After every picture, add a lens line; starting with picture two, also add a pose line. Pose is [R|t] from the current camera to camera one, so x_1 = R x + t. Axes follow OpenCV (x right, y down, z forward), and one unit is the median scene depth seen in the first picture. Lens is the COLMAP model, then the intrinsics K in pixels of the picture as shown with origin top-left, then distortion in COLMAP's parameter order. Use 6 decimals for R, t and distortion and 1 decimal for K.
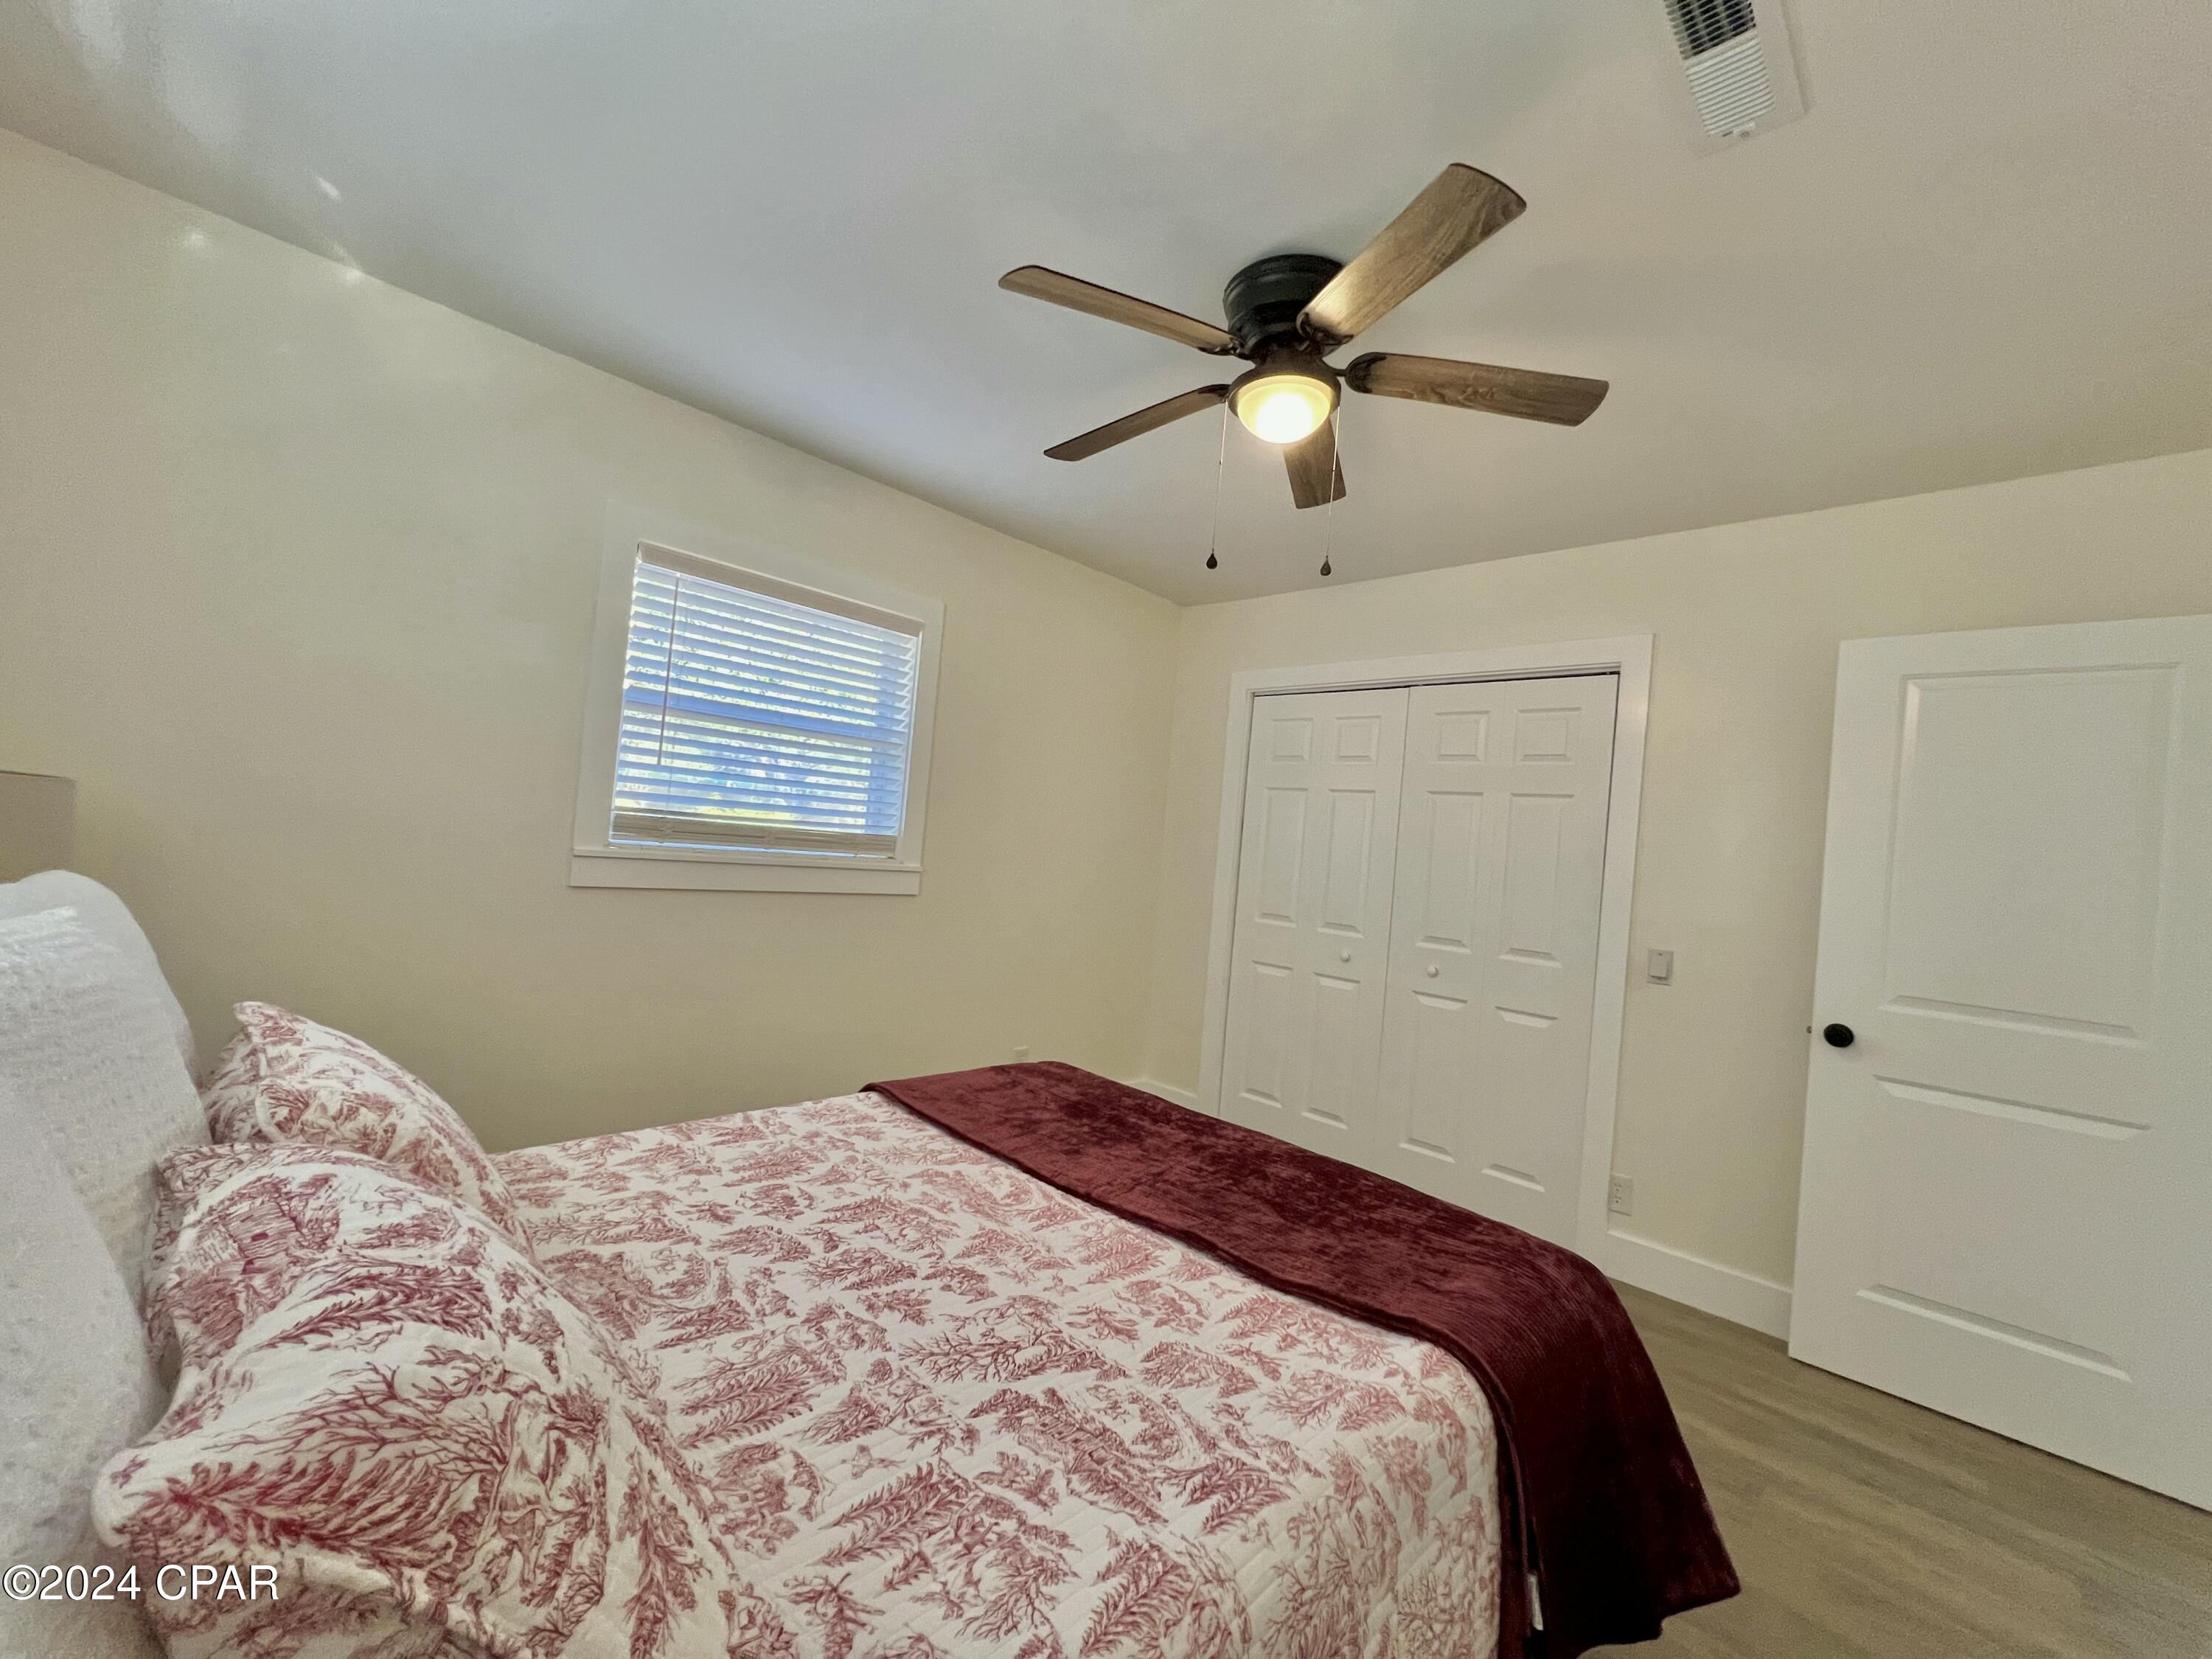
lens RADIAL K [[886.2, 0, 1101.5], [0, 886.2, 832.5], [0, 0, 1]] dist [0.001194, 0.001937]
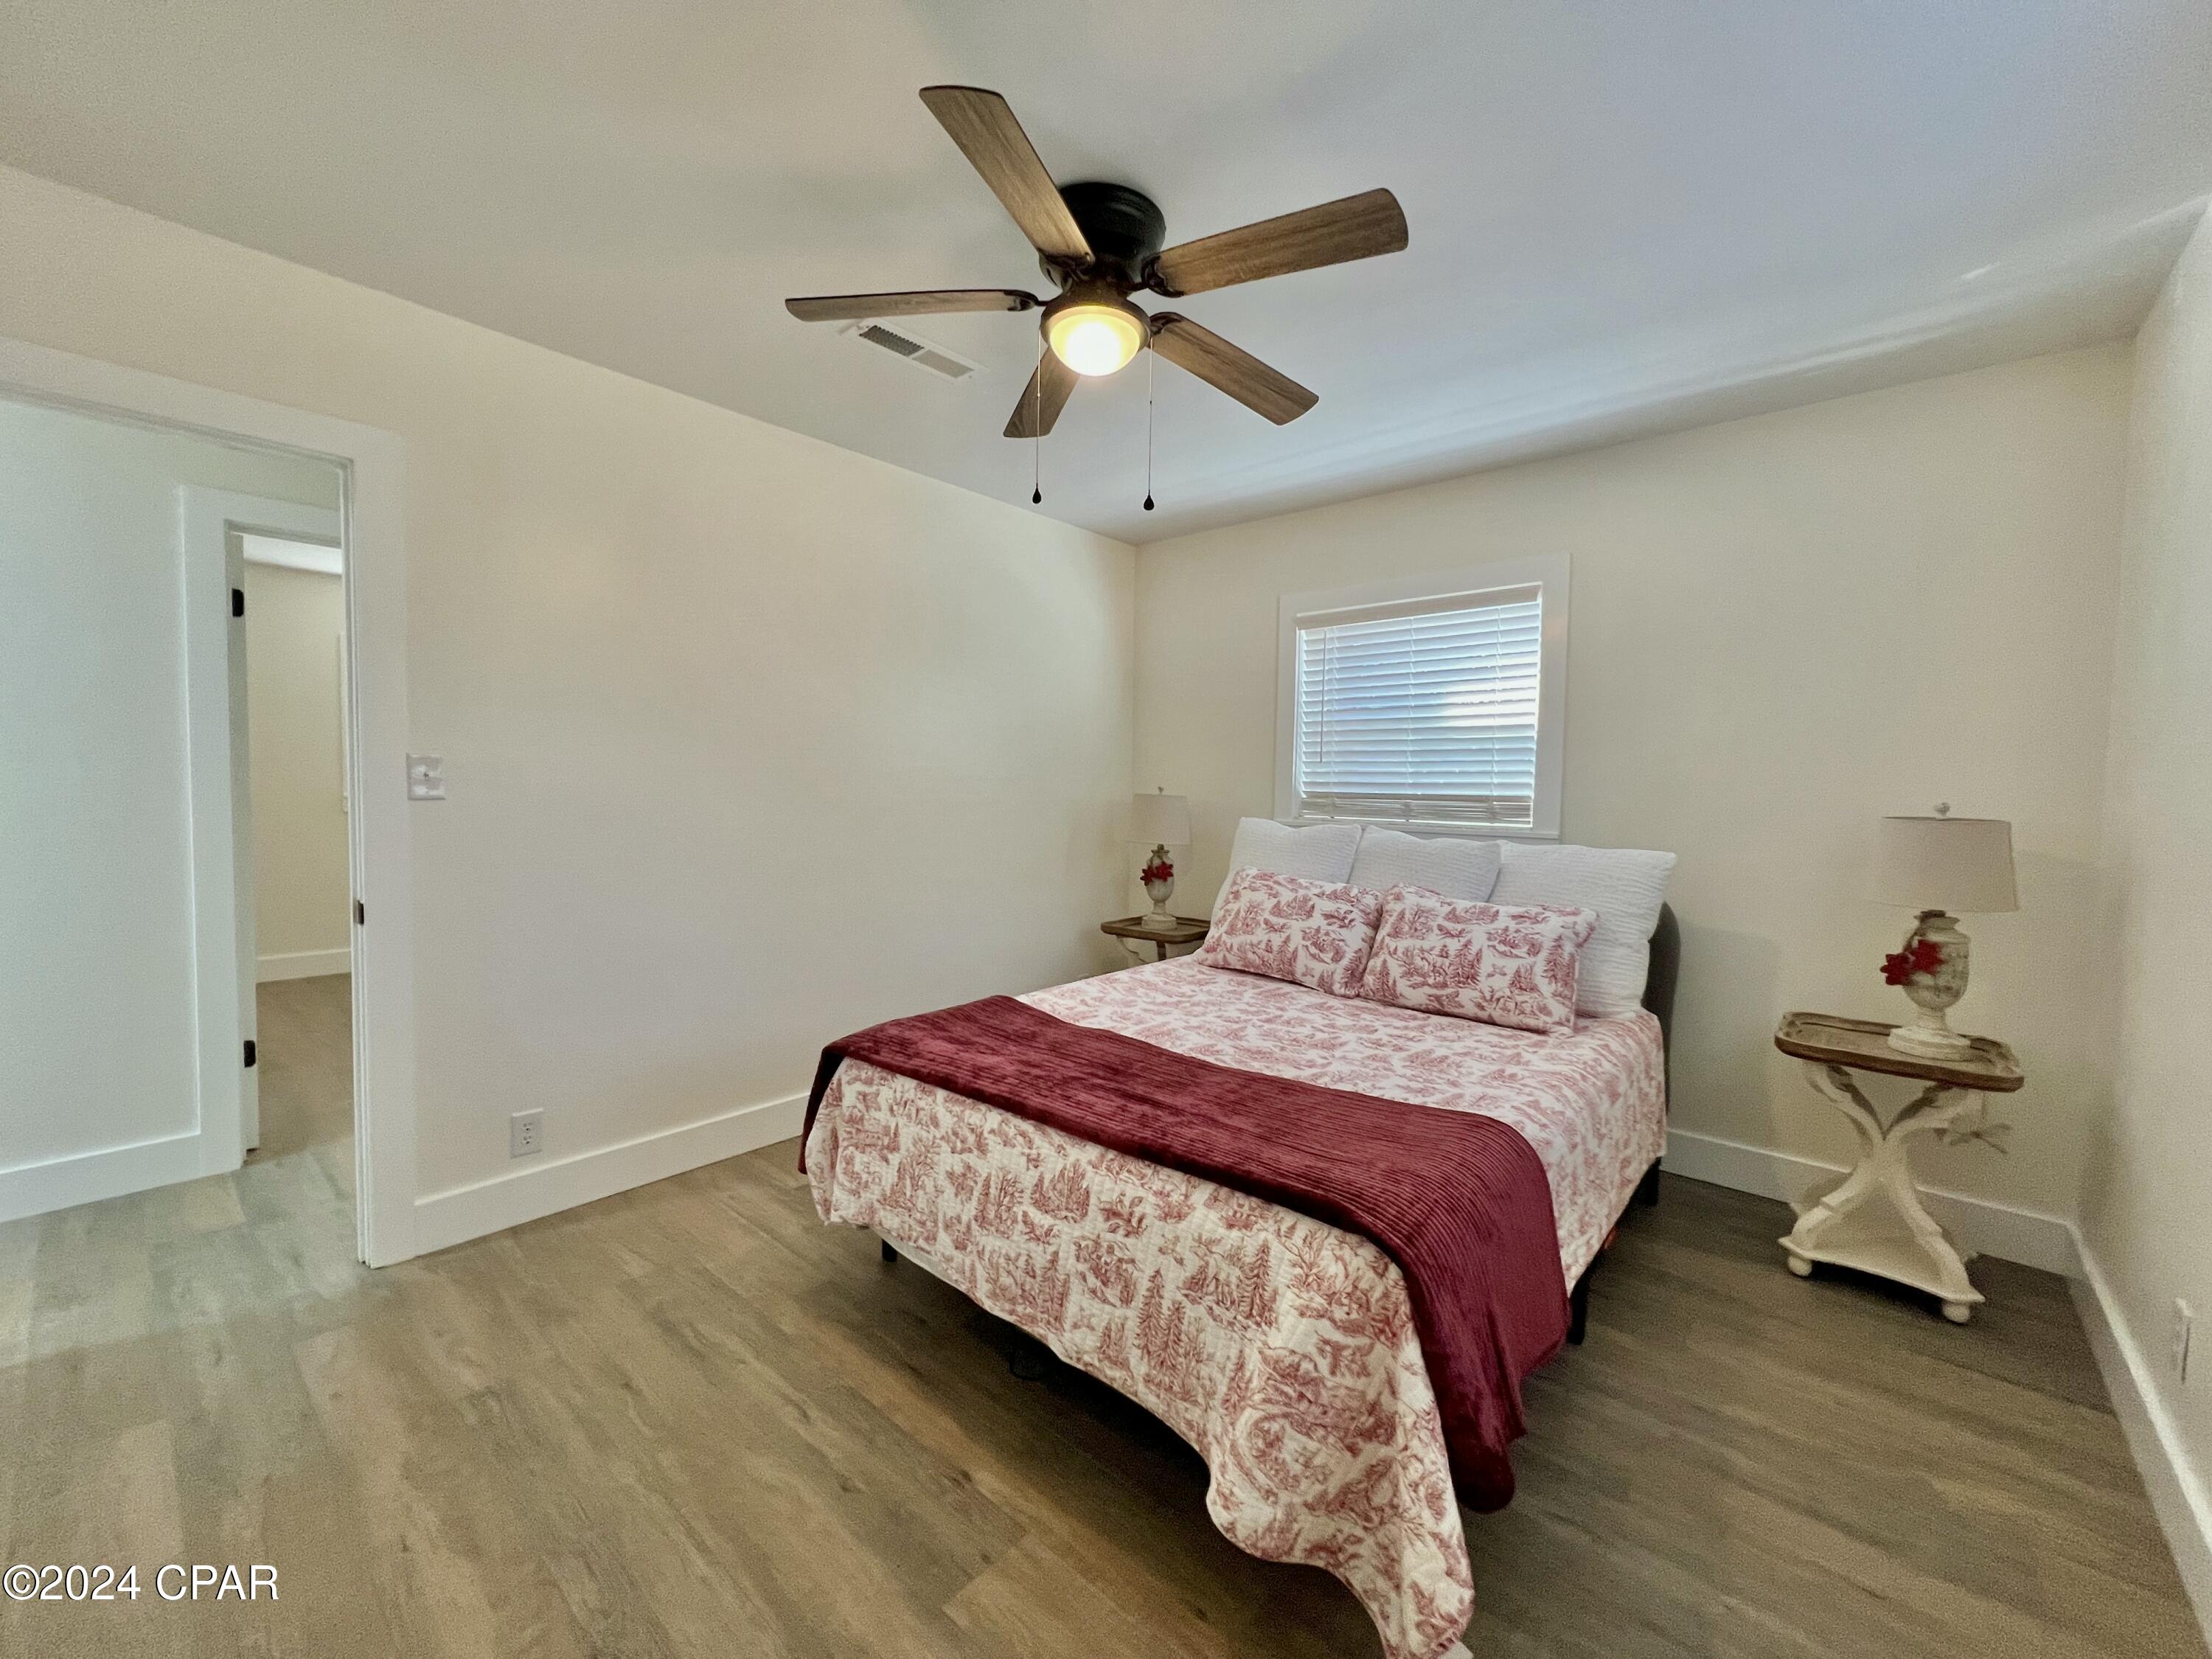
lens RADIAL K [[886.2, 0, 1104.5], [0, 886.2, 819.2], [0, 0, 1]] dist [0.001194, 0.001937]
pose [[-0.992783, -0.099216, -0.067373, 0.265964], [-0.101720, 0.994204, 0.034804, 0.026921], [0.063529, 0.041406, -0.997121, 2.593828]]
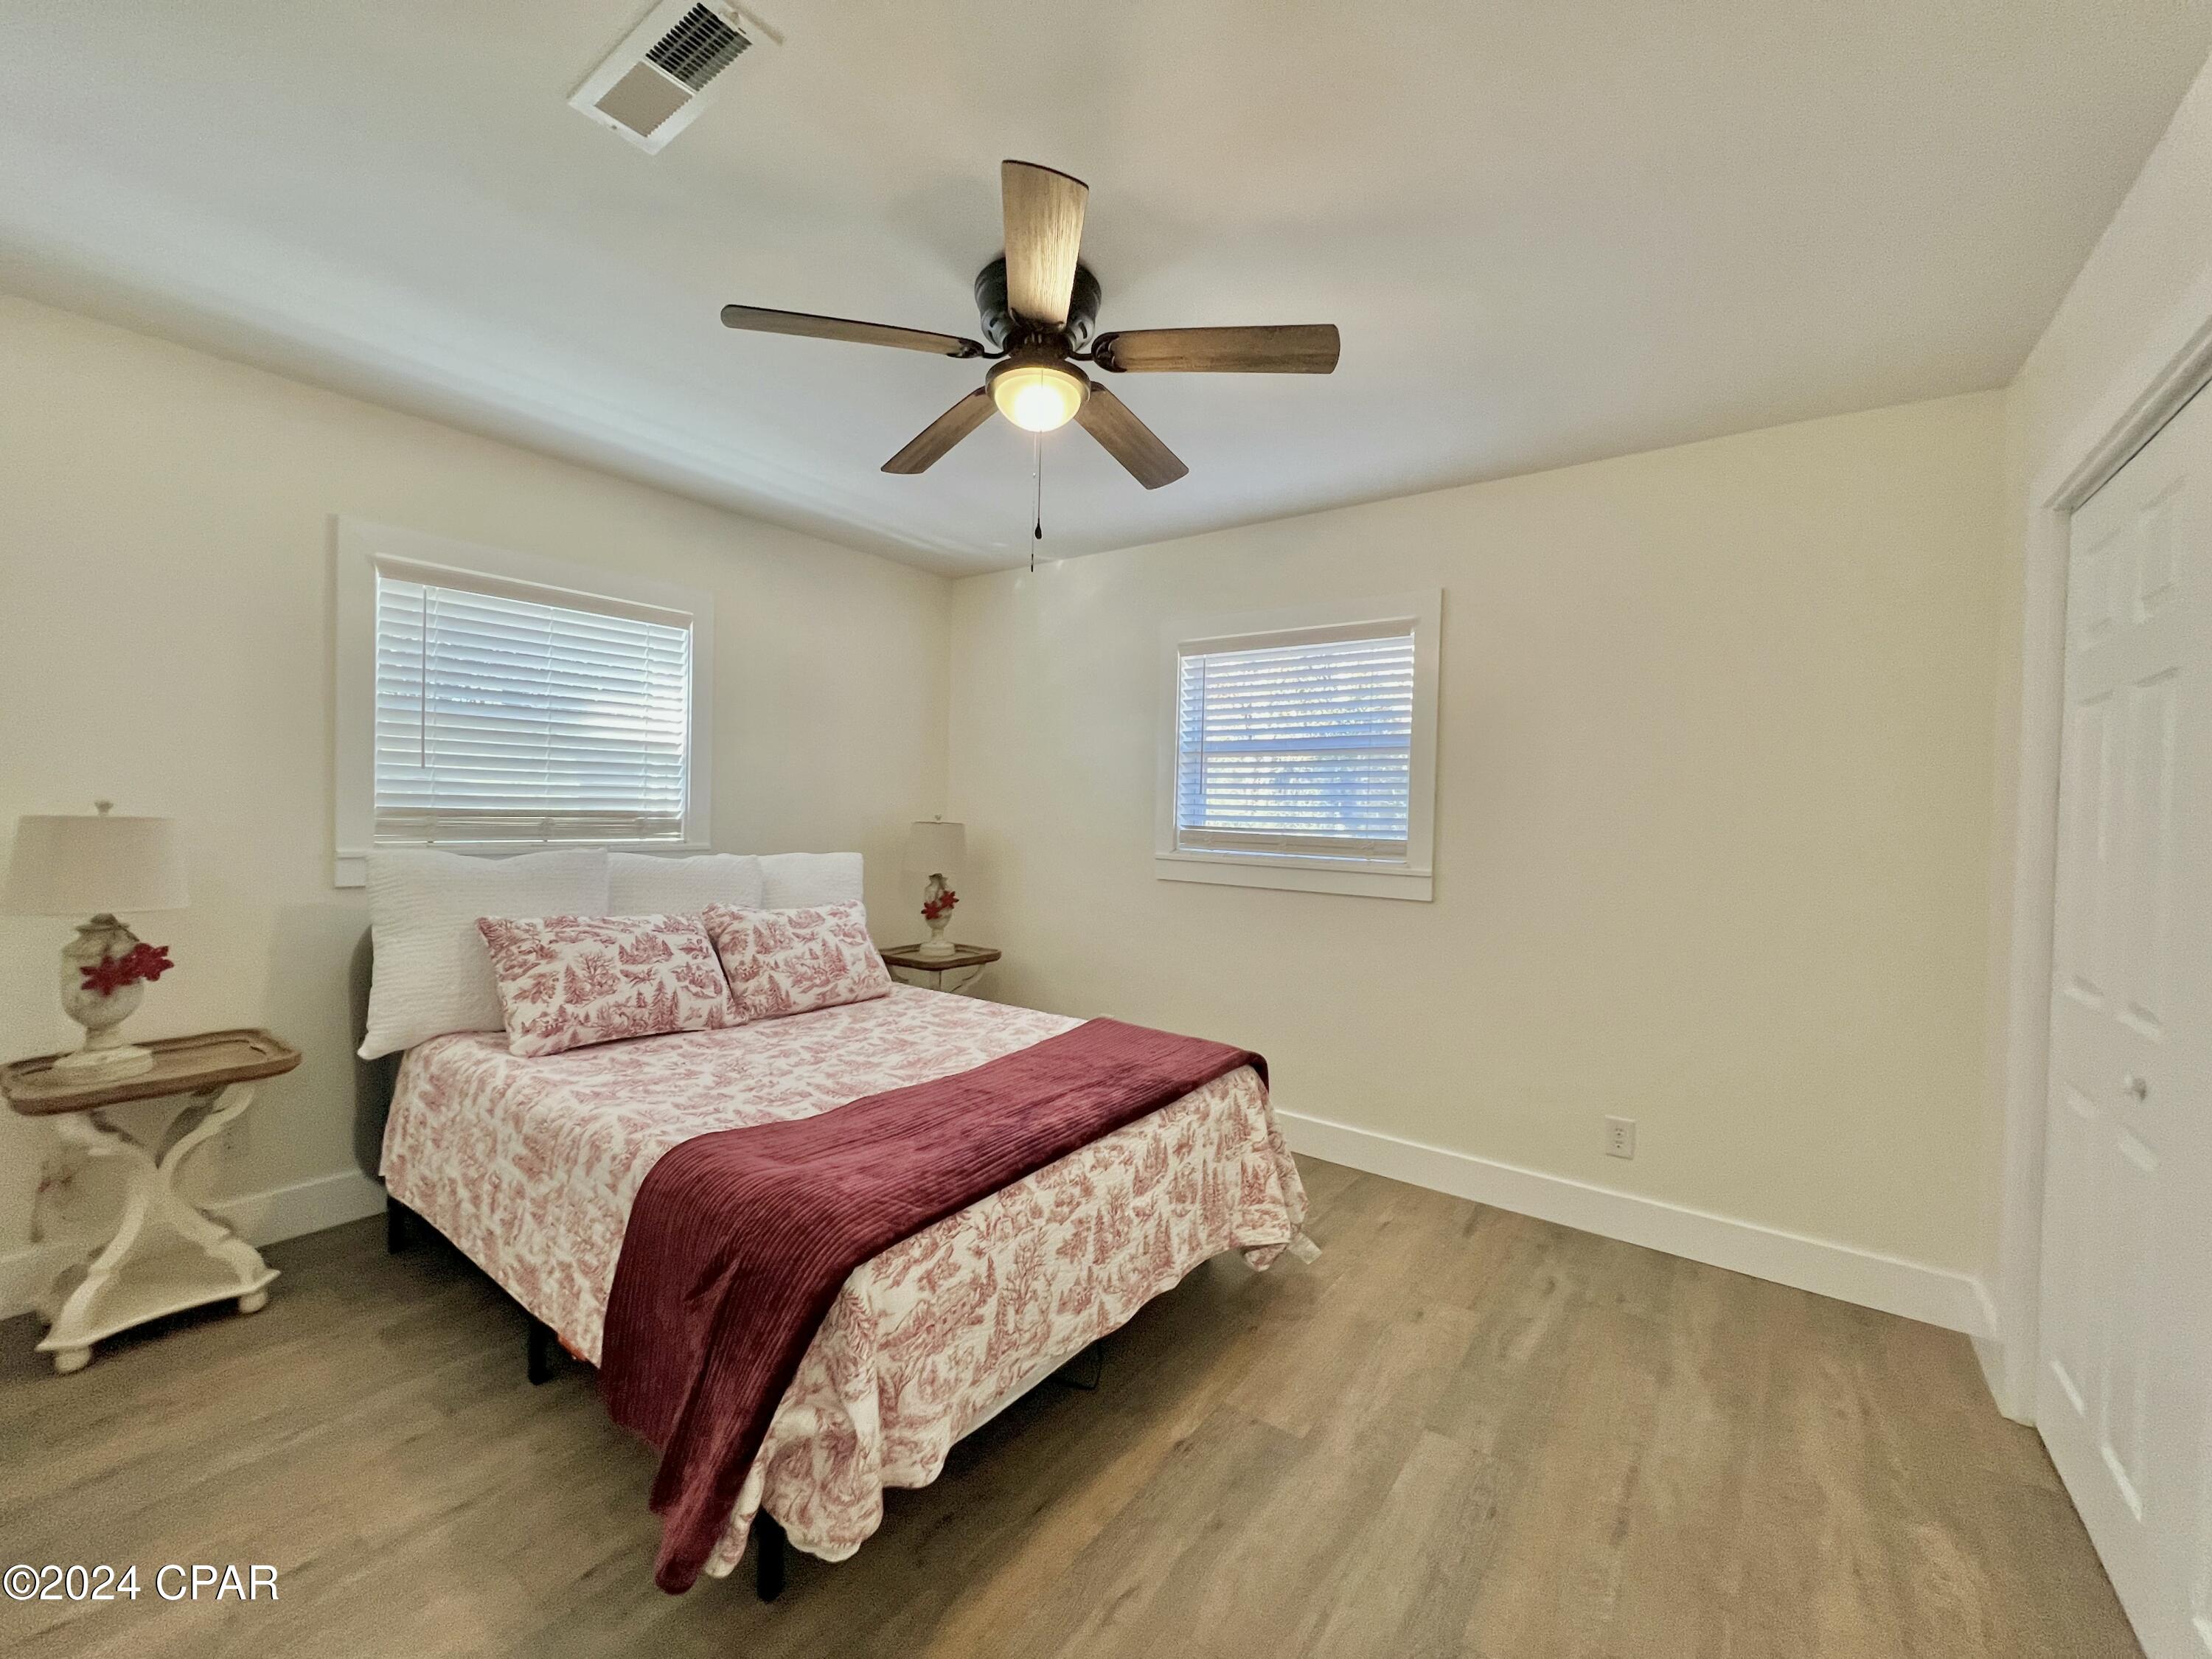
lens RADIAL K [[886.2, 0, 1096.4], [0, 886.2, 825.4], [0, 0, 1]] dist [0.001194, 0.001937]
pose [[0.139707, -0.067444, -0.987893, 1.561641], [-0.007469, 0.997578, -0.069161, 0.130344], [0.990165, 0.017041, 0.138865, 1.179537]]
